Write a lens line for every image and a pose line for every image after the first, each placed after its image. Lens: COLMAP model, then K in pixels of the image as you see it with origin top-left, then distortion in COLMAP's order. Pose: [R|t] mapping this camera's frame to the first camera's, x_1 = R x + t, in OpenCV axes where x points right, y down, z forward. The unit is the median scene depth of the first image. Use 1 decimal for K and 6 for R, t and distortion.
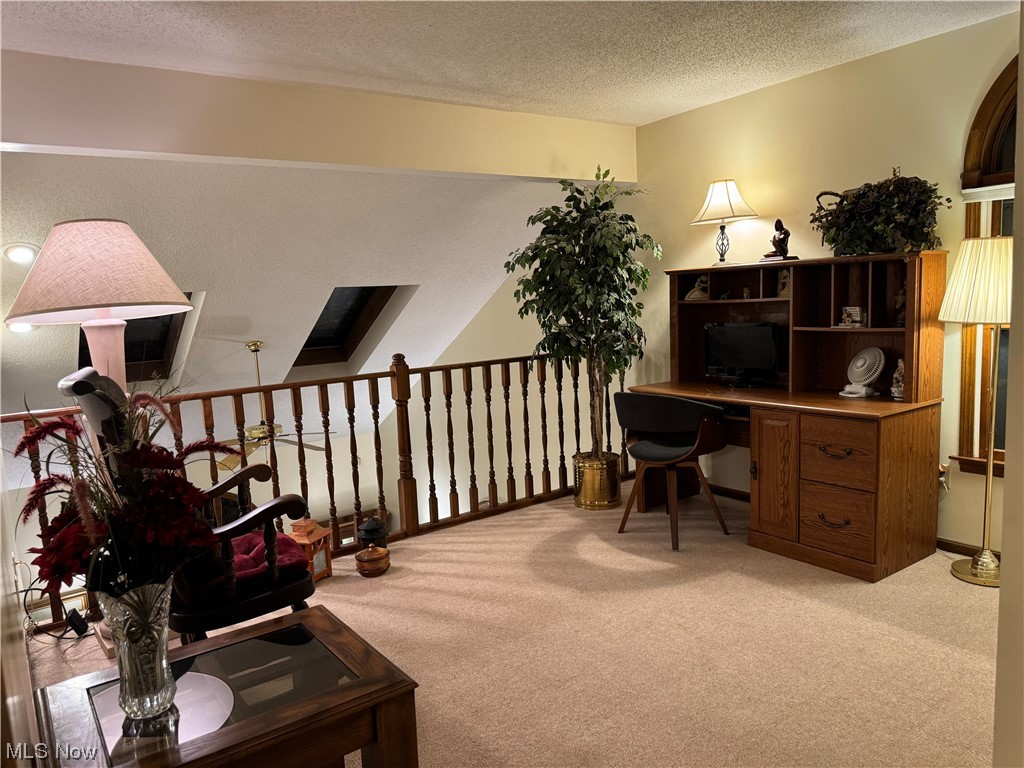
lens RADIAL K [[716.1, 0, 516.3], [0, 716.1, 386.6], [0, 0, 1]] dist [0.072286, -0.096354]
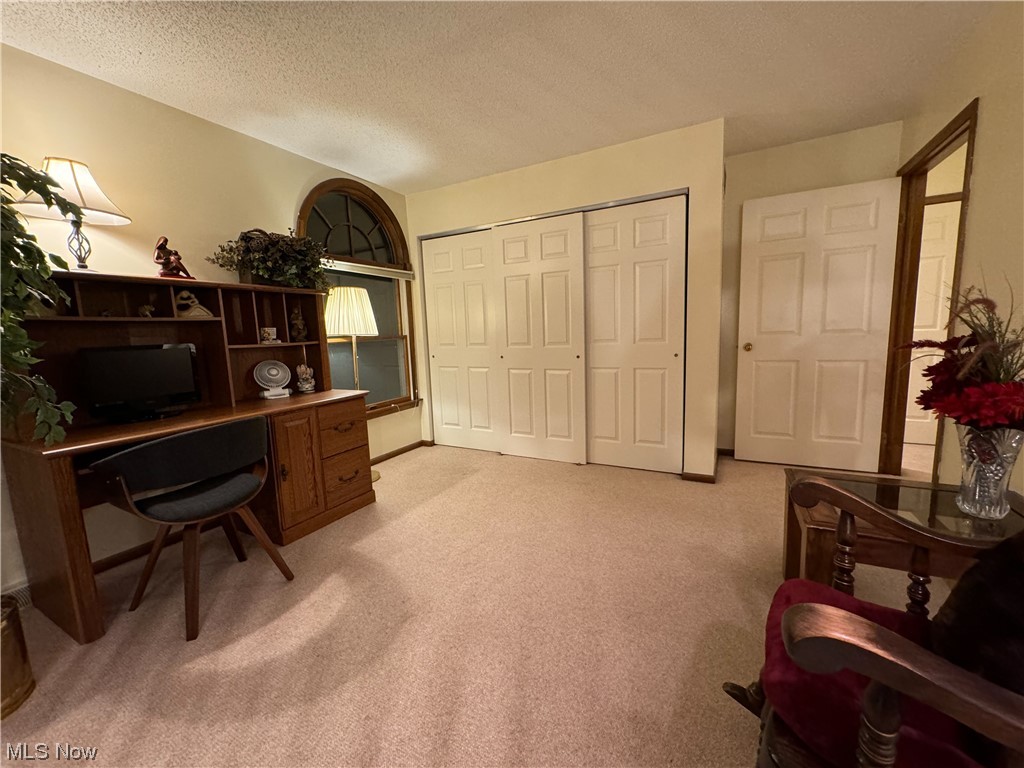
lens RADIAL K [[410.5, 0, 507.7], [0, 410.5, 382.3], [0, 0, 1]] dist [-0.003244, 0.002014]
pose [[-0.427136, -0.053942, 0.902577, -0.353673], [0.166205, 0.976526, 0.137017, -0.043966], [-0.888780, 0.208538, -0.408144, 0.907620]]
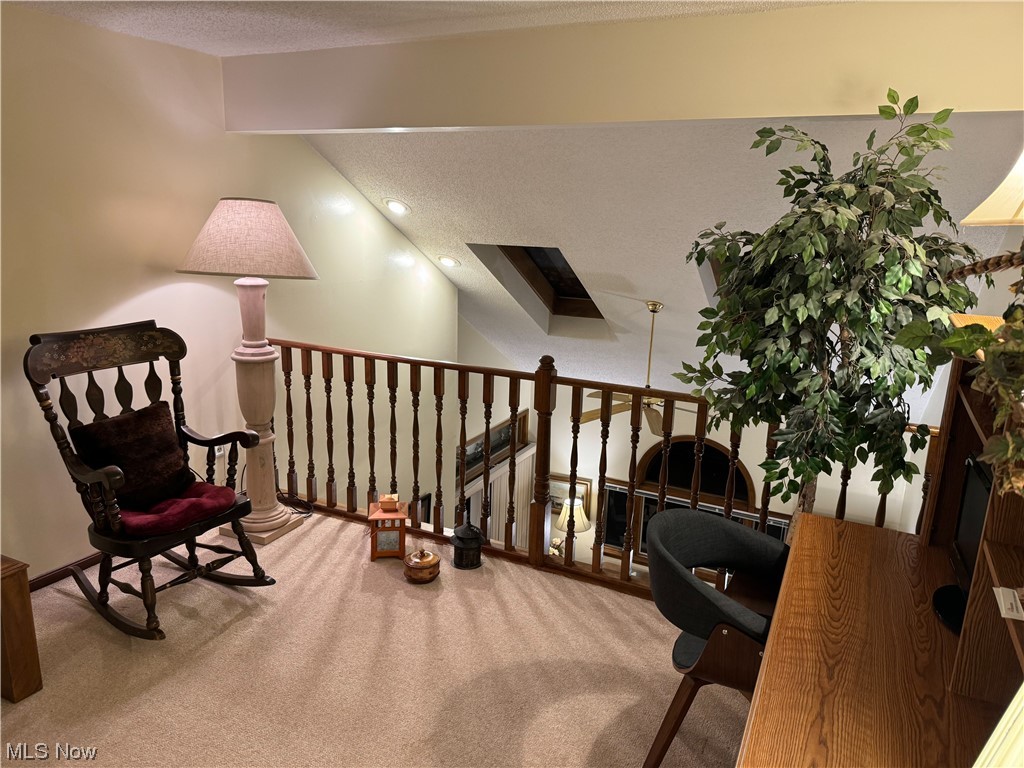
lens RADIAL K [[716.1, 0, 509.1], [0, 716.1, 383.5], [0, 0, 1]] dist [0.072286, -0.096354]
pose [[0.471130, 0.267825, -0.840420, 0.564476], [-0.165976, 0.962686, 0.213745, -0.201883], [0.866308, 0.038788, 0.498003, 0.606607]]
